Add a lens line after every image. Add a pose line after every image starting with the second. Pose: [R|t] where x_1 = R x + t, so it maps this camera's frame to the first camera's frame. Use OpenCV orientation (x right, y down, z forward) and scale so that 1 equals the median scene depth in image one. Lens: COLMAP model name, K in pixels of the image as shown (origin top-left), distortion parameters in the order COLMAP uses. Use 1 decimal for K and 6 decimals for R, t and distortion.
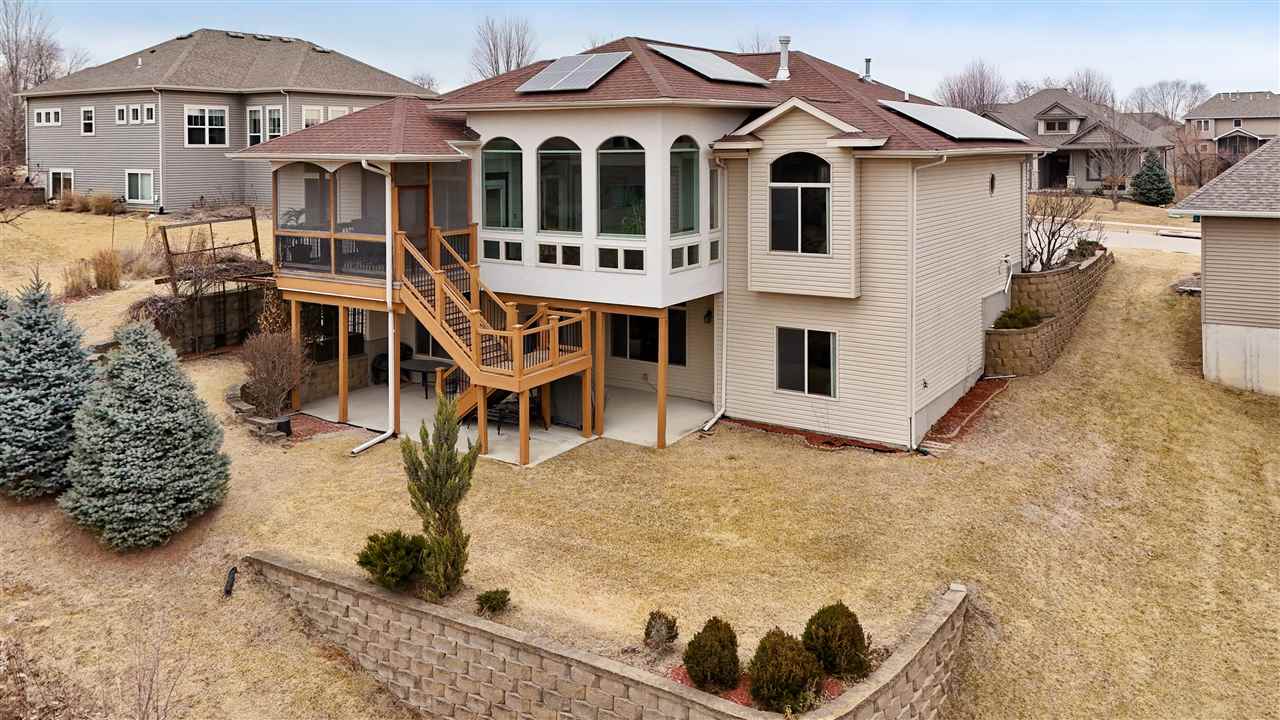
lens RADIAL K [[955.6, 0, 640.0], [0, 955.6, 360.0], [0, 0, 1]] dist [0.004219, 0.002209]
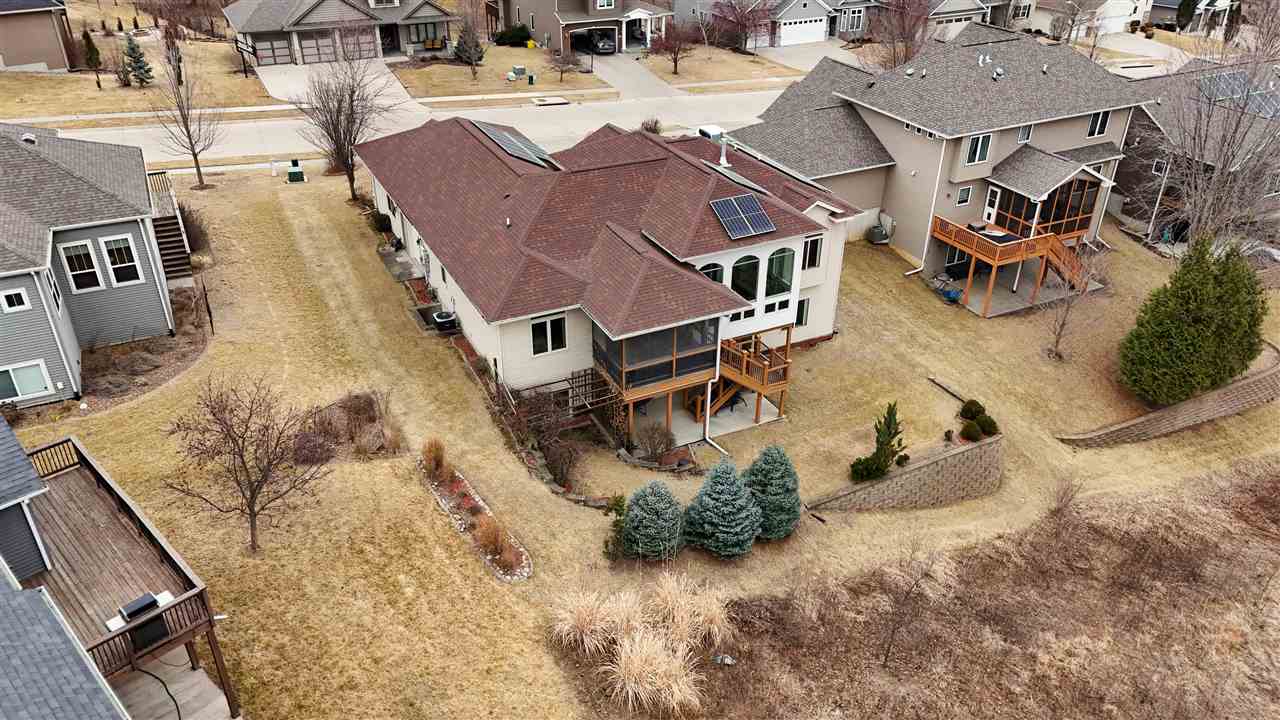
lens RADIAL K [[955.6, 0, 640.0], [0, 955.6, 360.0], [0, 0, 1]] dist [0.004219, 0.002209]
pose [[0.508703, -0.428807, 0.746556, -1.575611], [0.183935, 0.901248, 0.392326, -0.783272], [-0.841064, -0.062259, 0.537340, 0.207676]]
